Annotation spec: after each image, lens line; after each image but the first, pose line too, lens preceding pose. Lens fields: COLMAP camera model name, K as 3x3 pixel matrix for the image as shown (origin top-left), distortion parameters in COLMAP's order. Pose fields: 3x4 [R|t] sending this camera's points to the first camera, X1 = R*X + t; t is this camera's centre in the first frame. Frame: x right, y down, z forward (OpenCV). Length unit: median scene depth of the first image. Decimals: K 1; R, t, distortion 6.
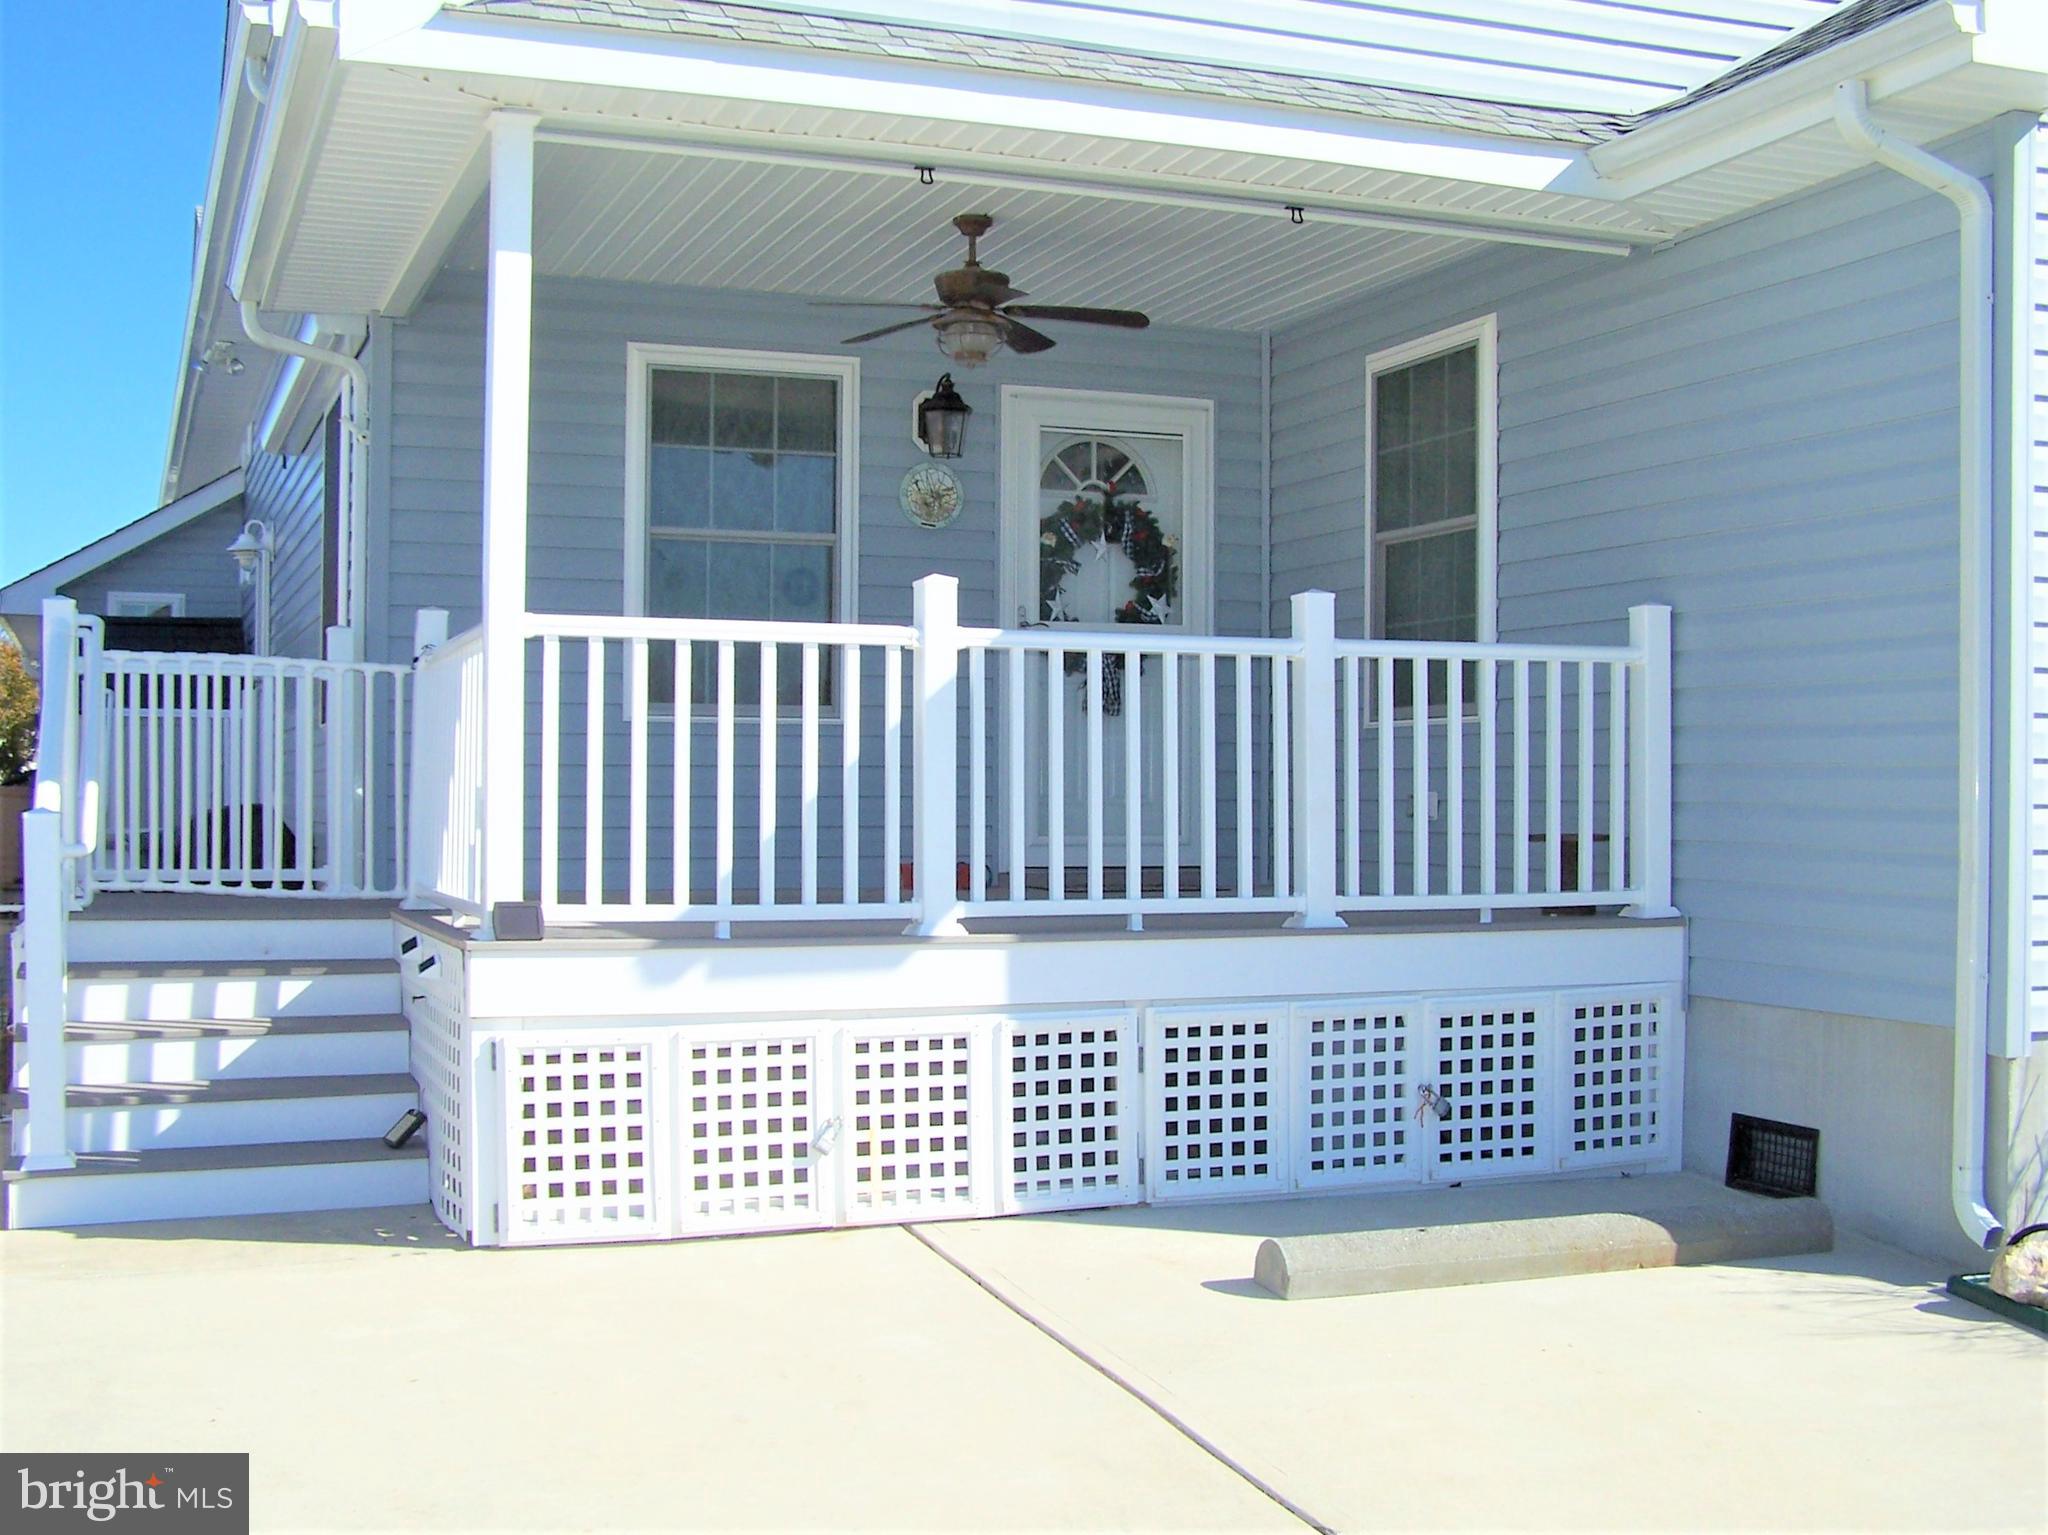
lens RADIAL K [[2329.6, 0, 977.1], [0, 2329.6, 780.1], [0, 0, 1]] dist [-0.191452, 0.318873]
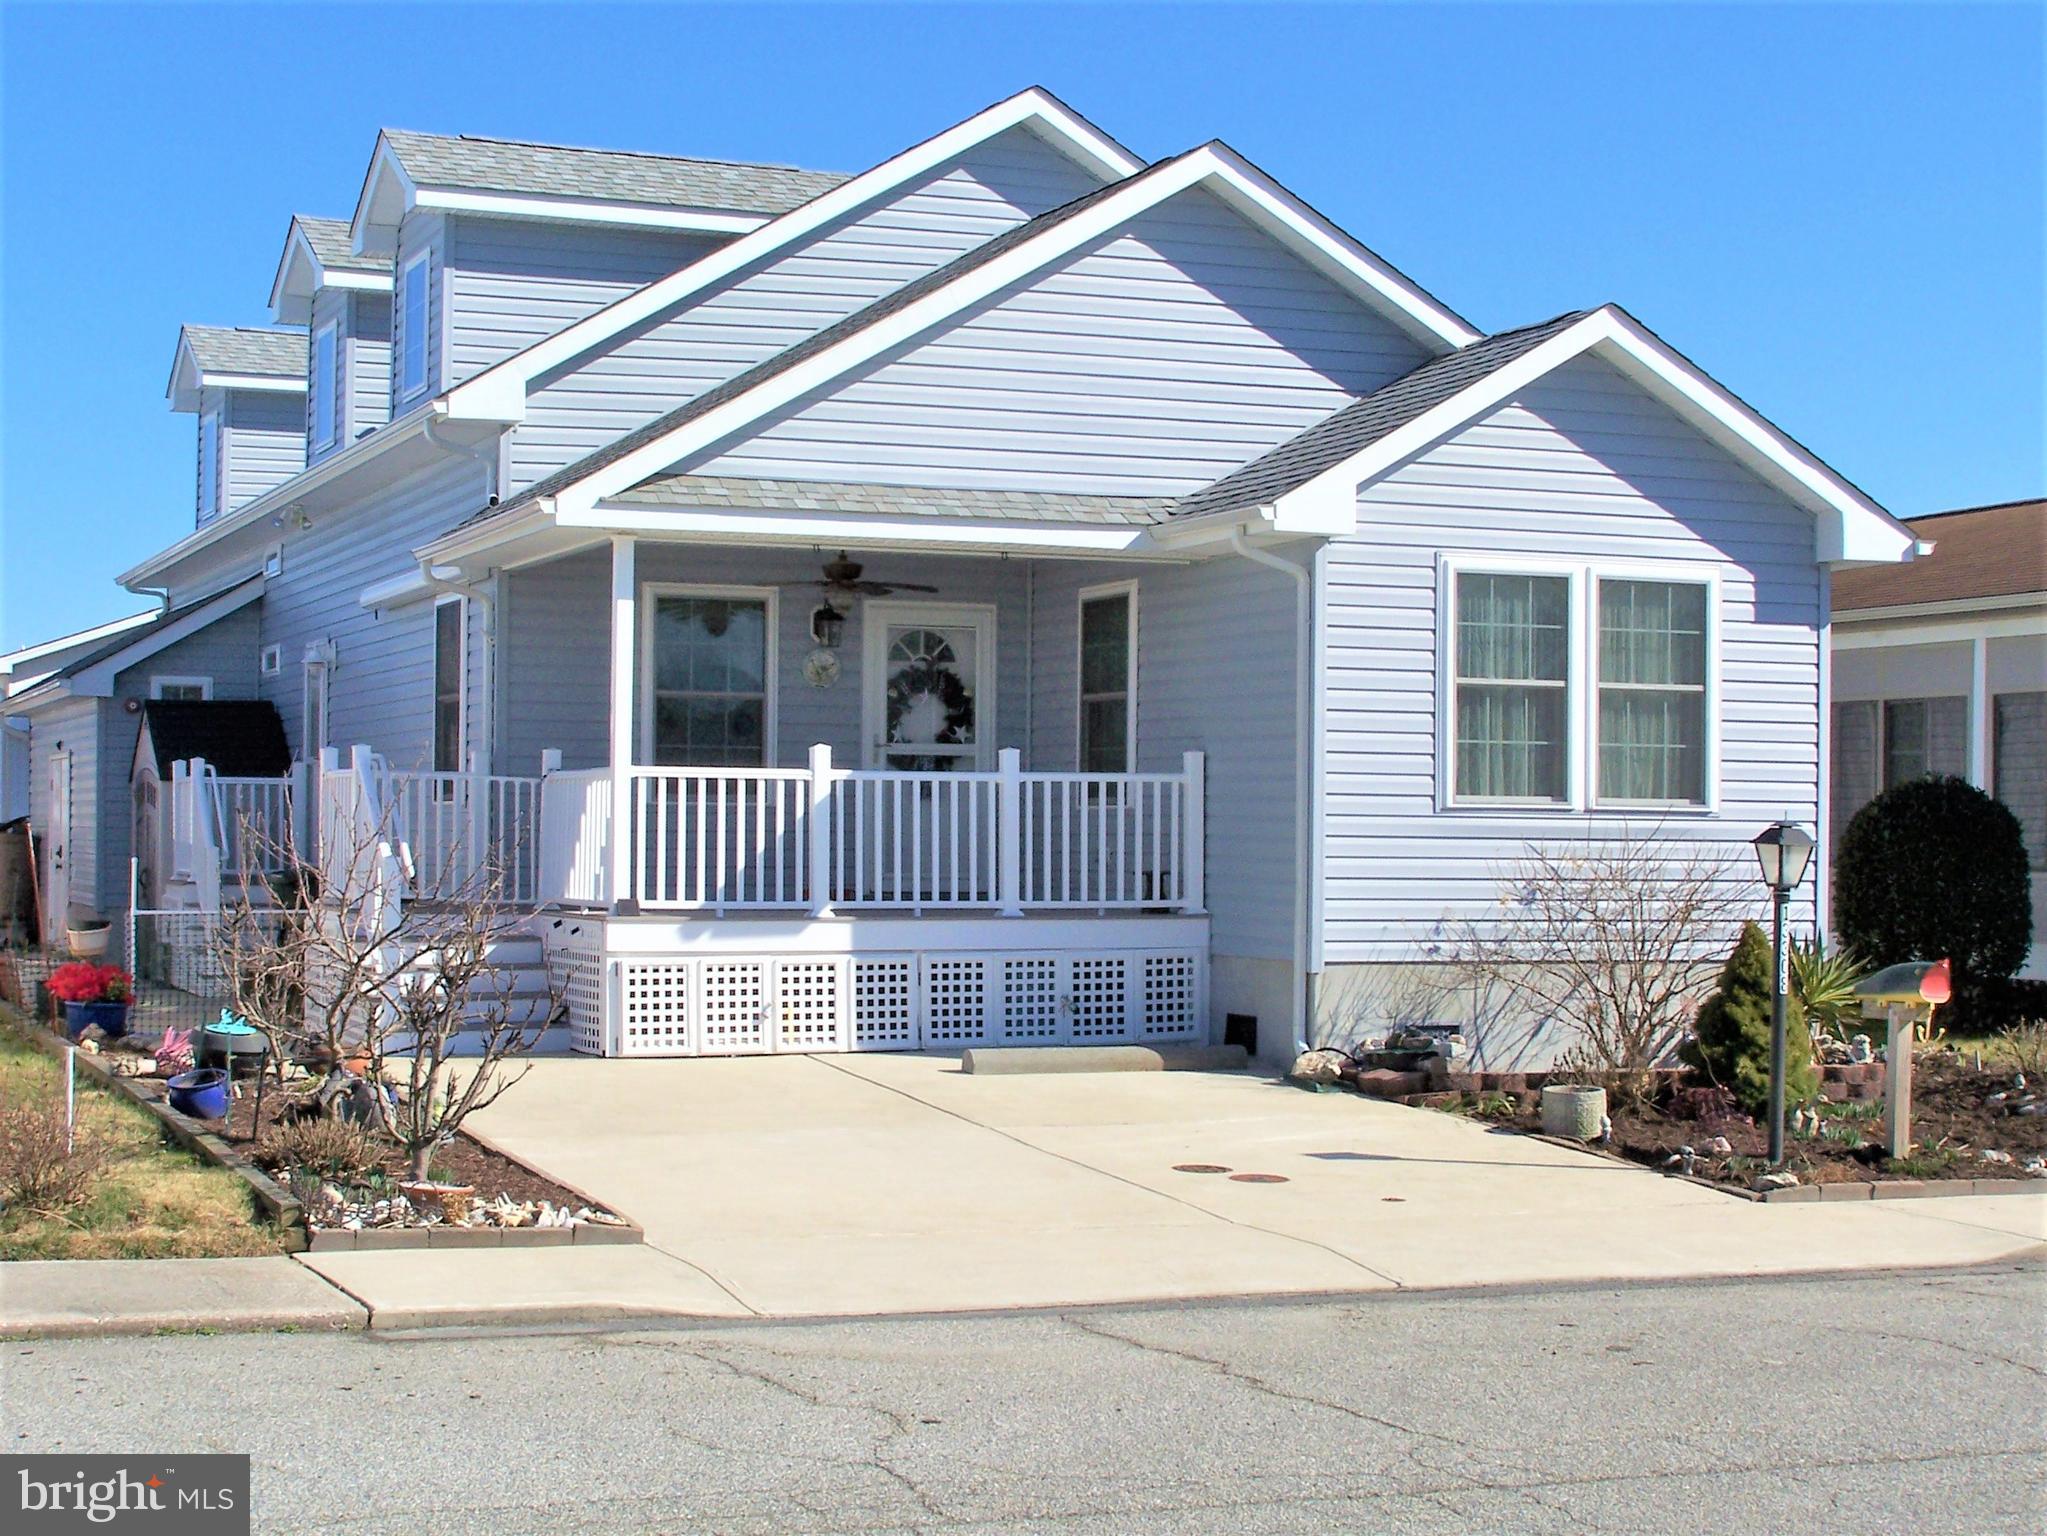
lens RADIAL K [[3512.9, 0, 1023.5], [0, 3512.9, 768.0], [0, 0, 1]] dist [-0.171271, 0.113234]
pose [[0.999489, 0.003199, 0.031790, 0.063713], [-0.002815, 0.999923, -0.012116, -0.029407], [-0.031826, 0.012020, 0.999421, -2.132401]]
